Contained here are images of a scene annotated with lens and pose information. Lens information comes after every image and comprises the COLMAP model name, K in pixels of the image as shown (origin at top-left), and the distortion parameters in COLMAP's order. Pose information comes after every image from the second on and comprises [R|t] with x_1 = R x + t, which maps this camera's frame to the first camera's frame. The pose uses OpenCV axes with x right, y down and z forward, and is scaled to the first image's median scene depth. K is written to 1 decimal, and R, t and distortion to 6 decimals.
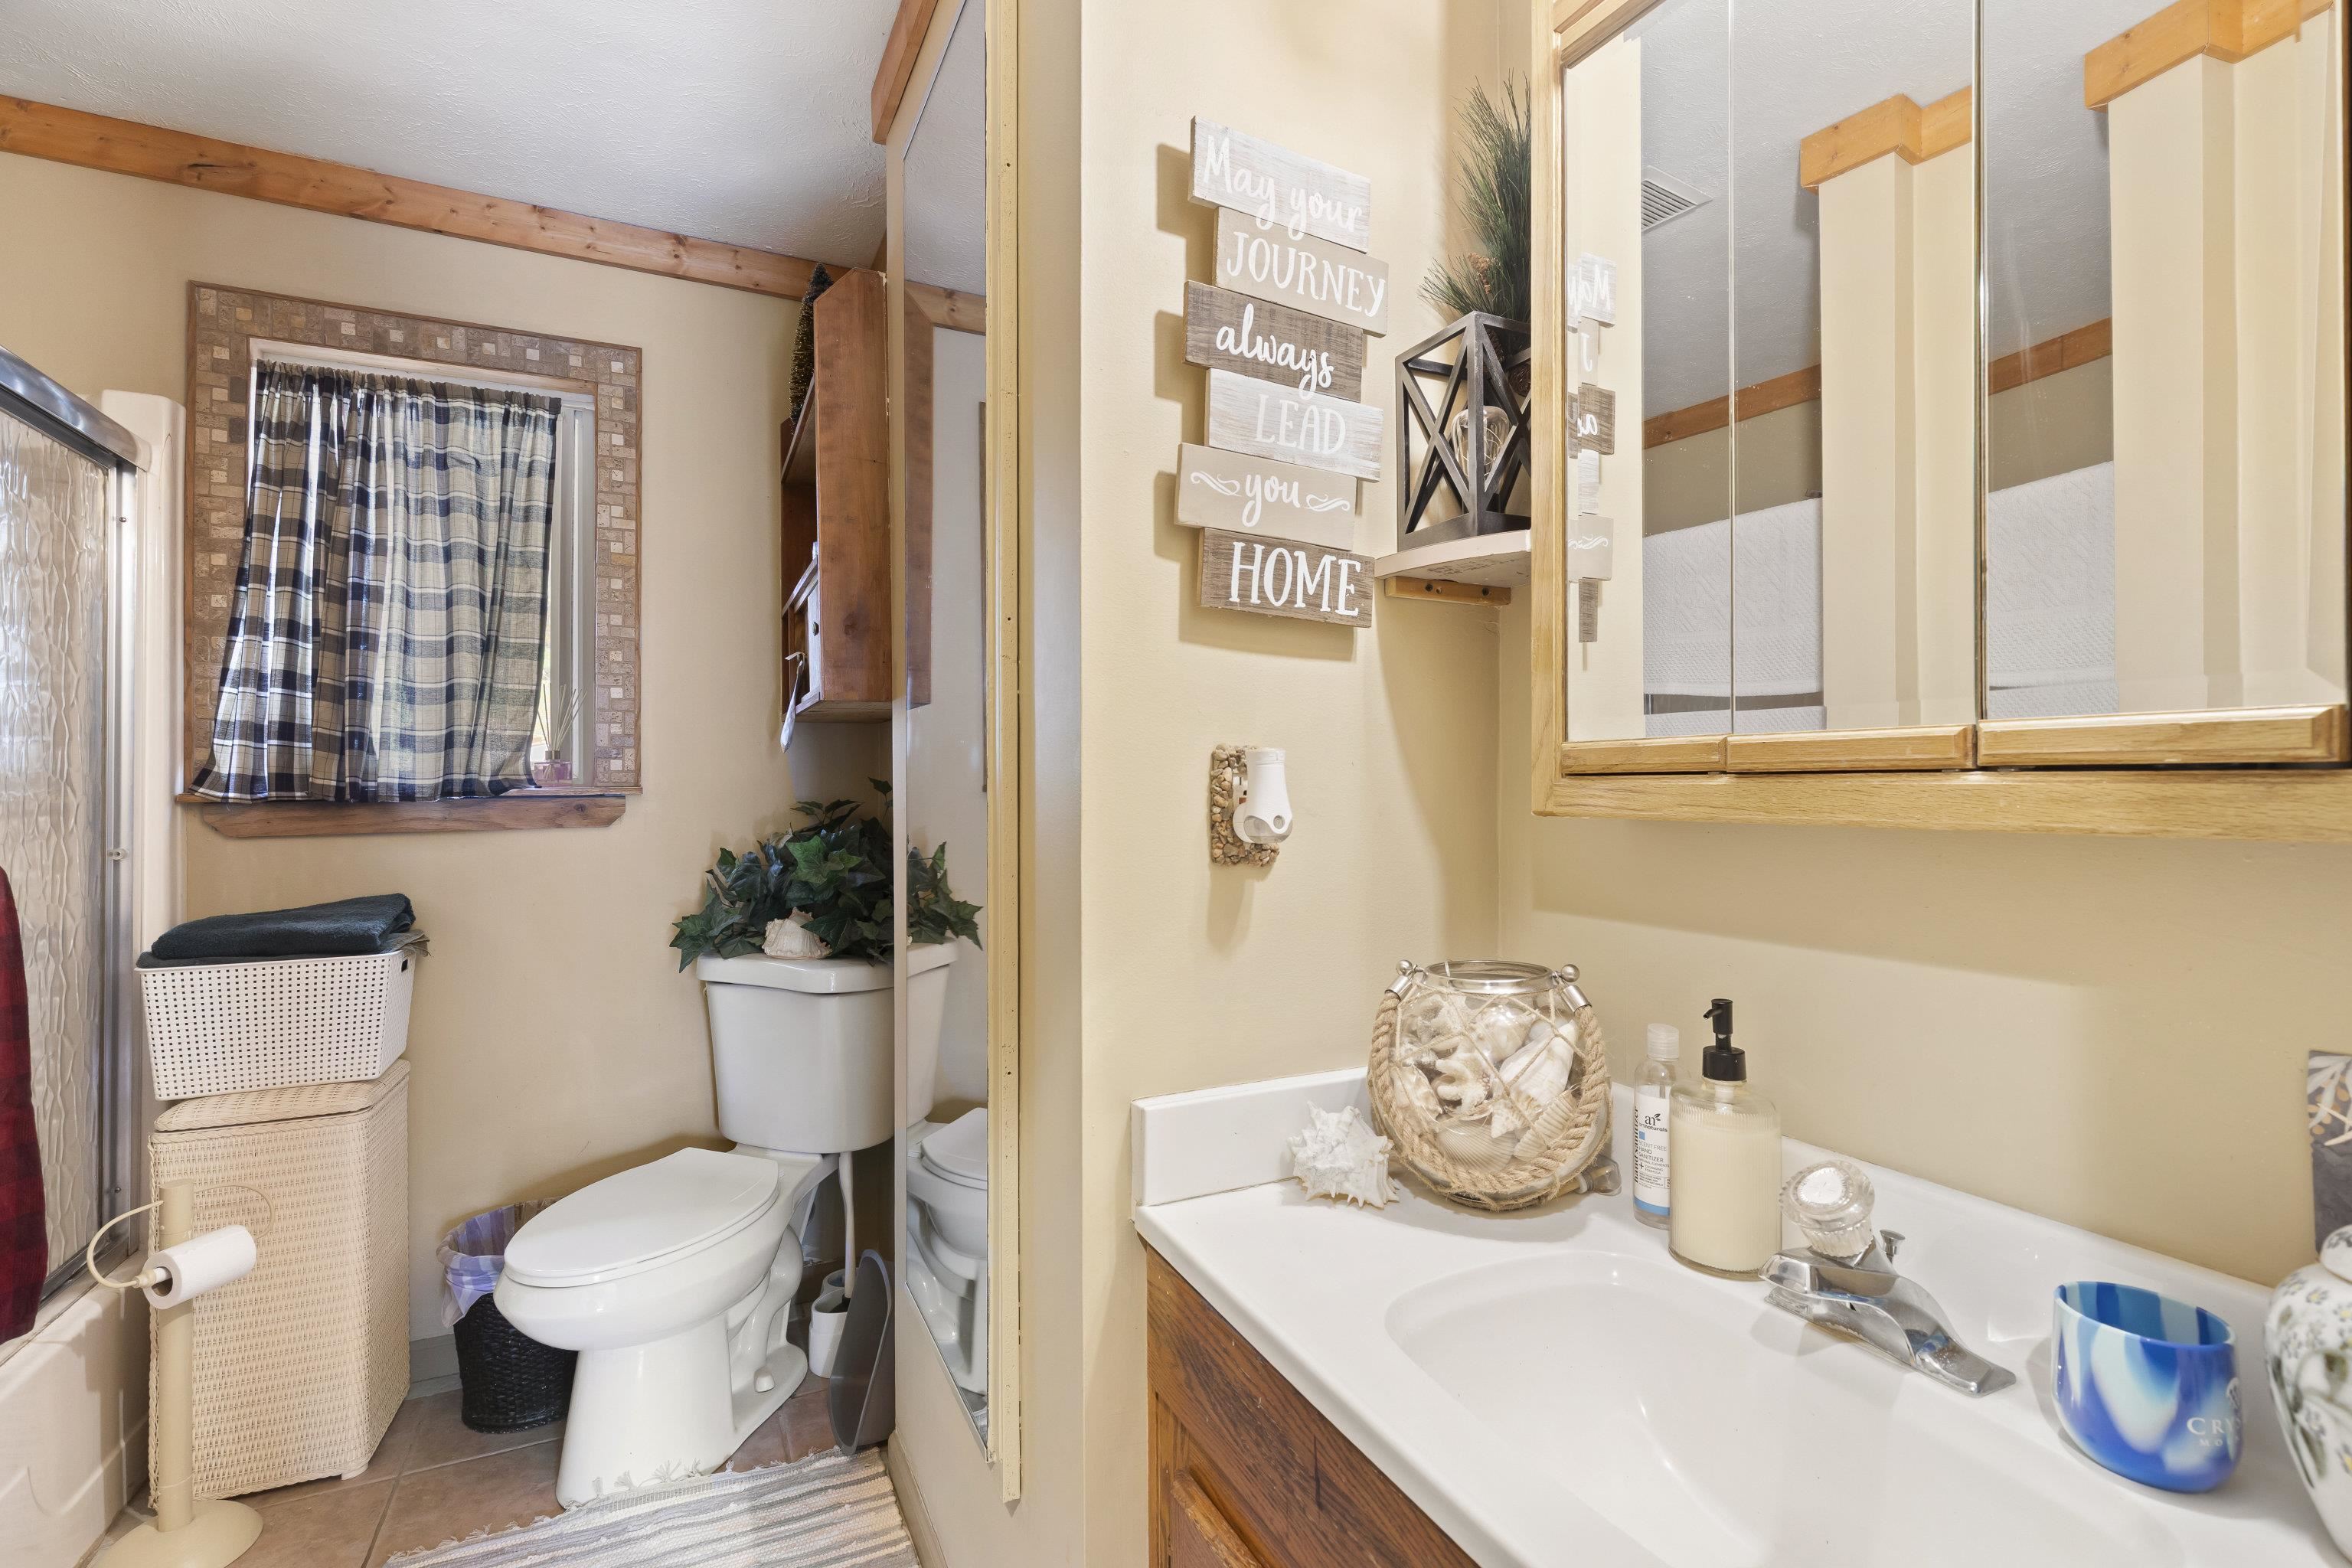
lens RADIAL K [[1078.4, 0, 1174.1], [0, 1078.4, 792.7], [0, 0, 1]] dist [0.001769, 0.000228]
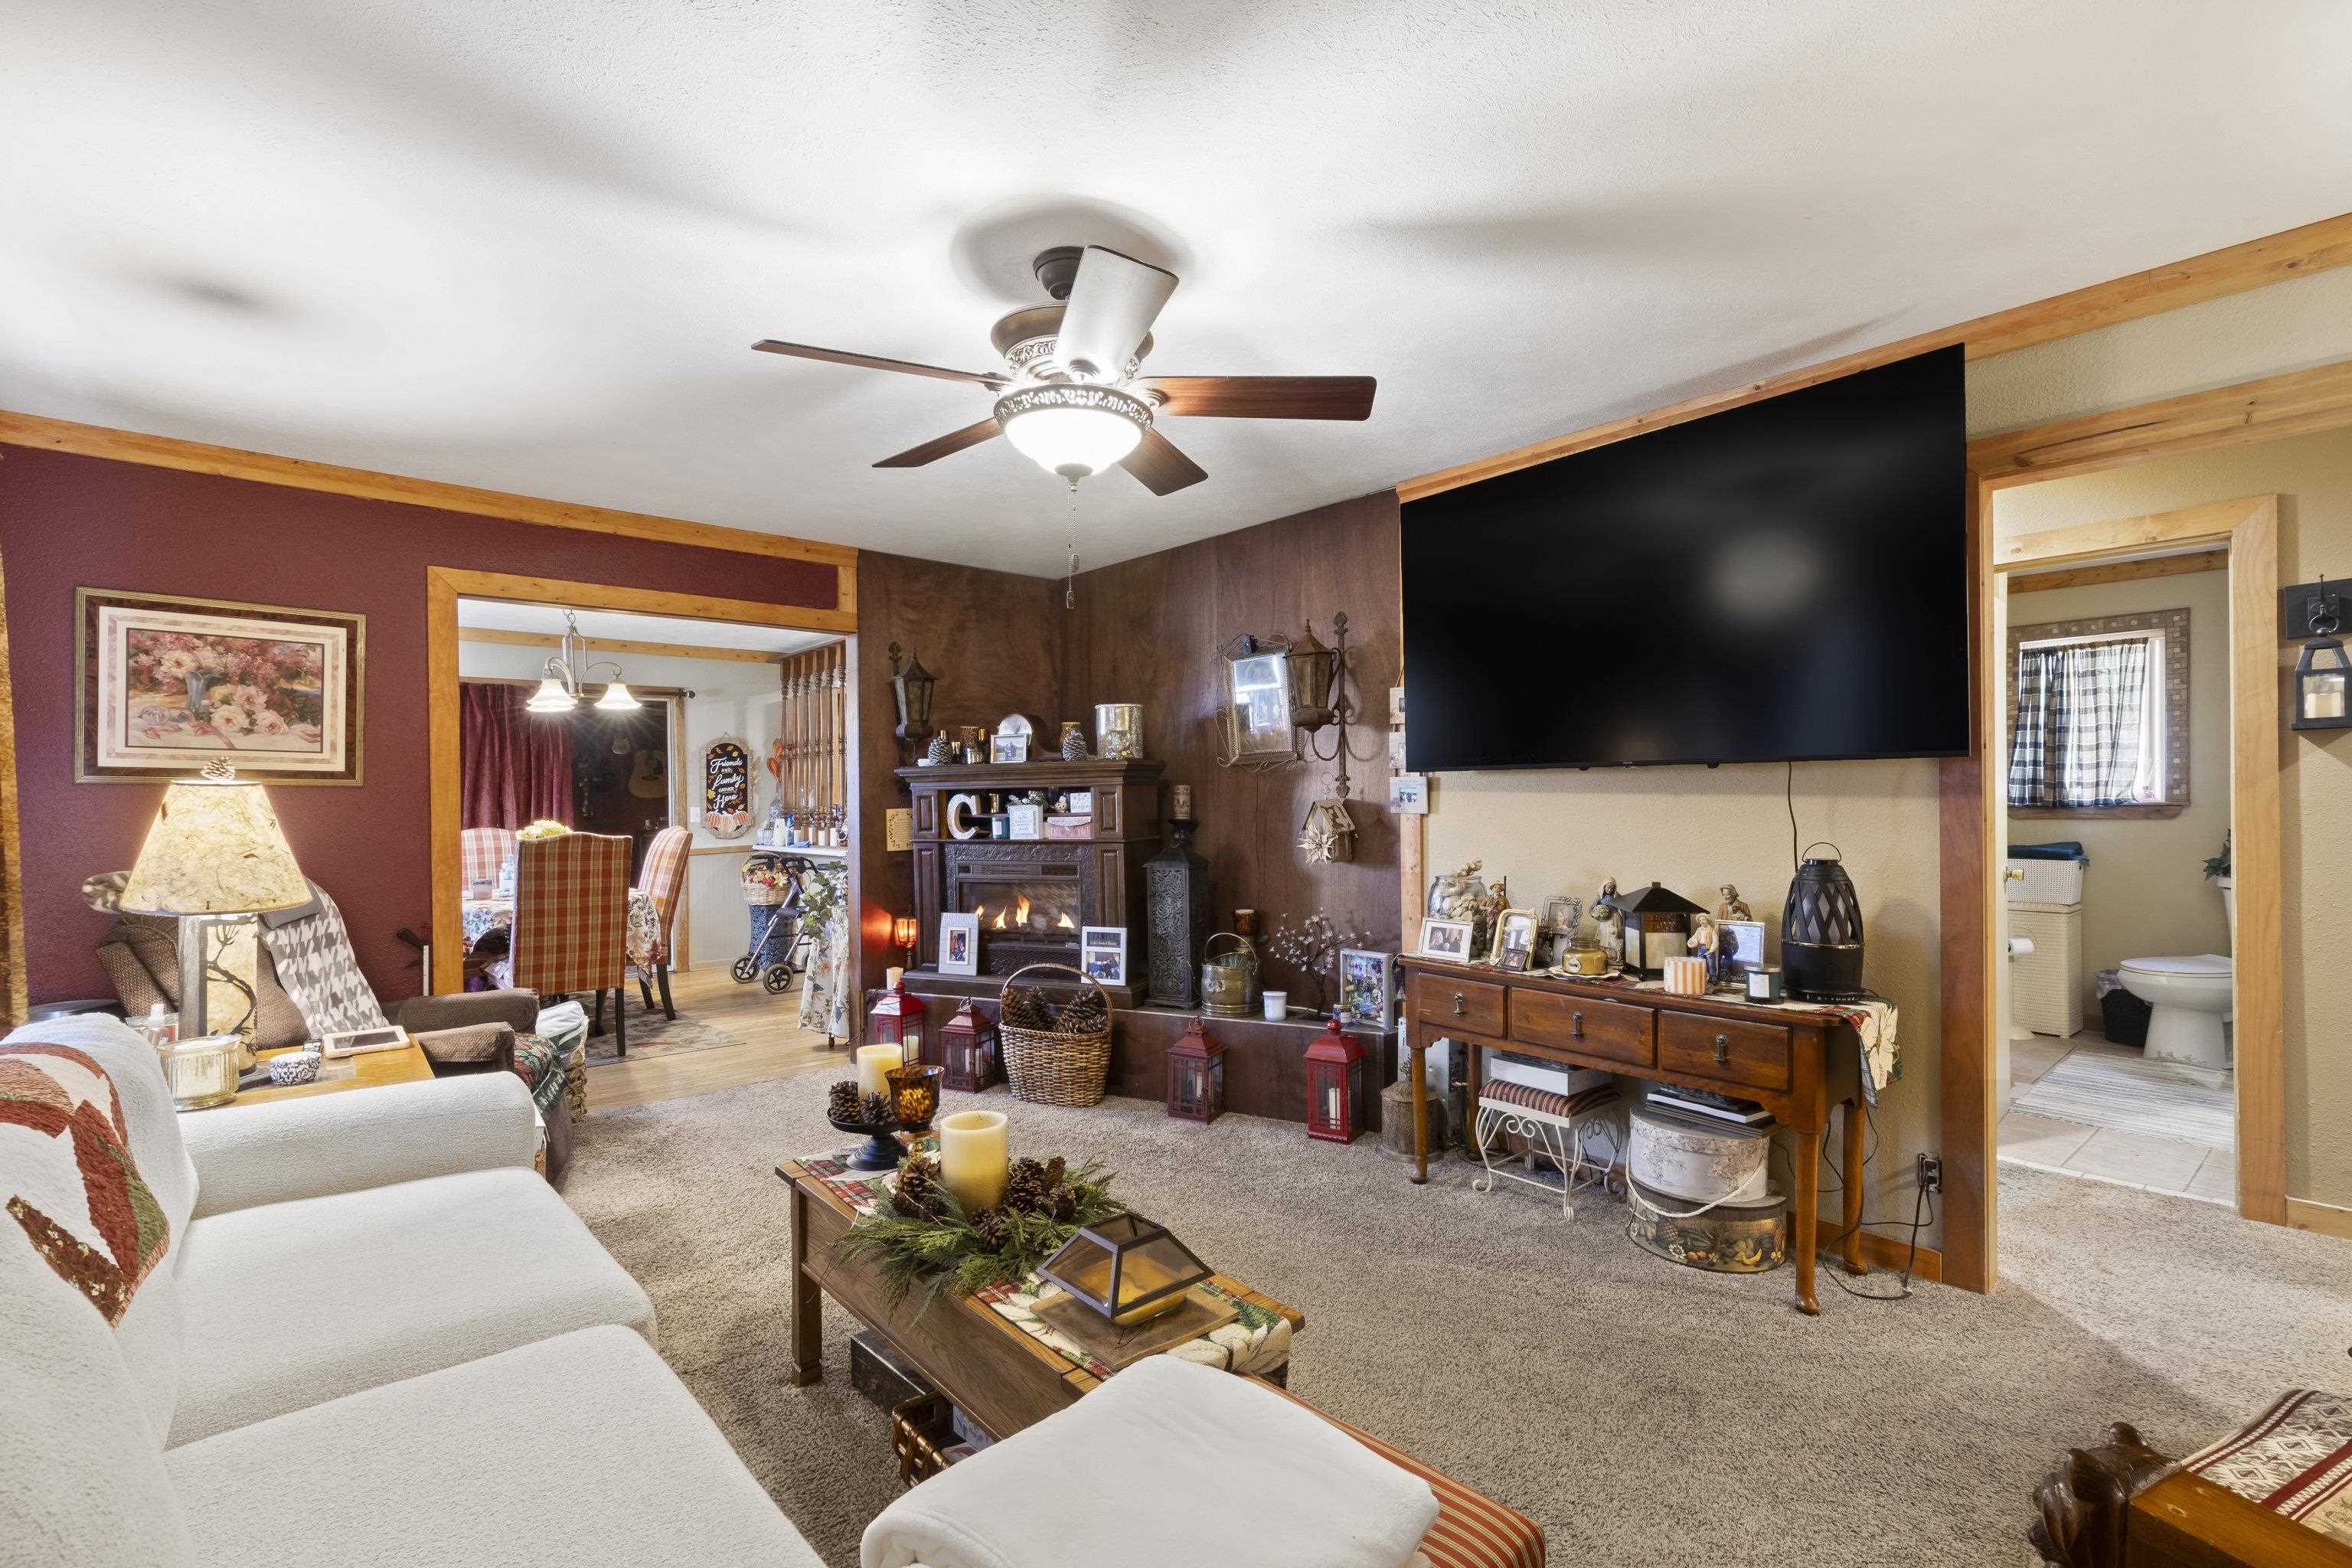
lens RADIAL K [[1078.4, 0, 1179.5], [0, 1078.4, 787.5], [0, 0, 1]] dist [0.001769, 0.000228]
pose [[0.273603, 0.002458, -0.961839, 1.213691], [0.012320, 0.999906, 0.006059, -0.082467], [0.961764, -0.013507, 0.273547, -1.820714]]
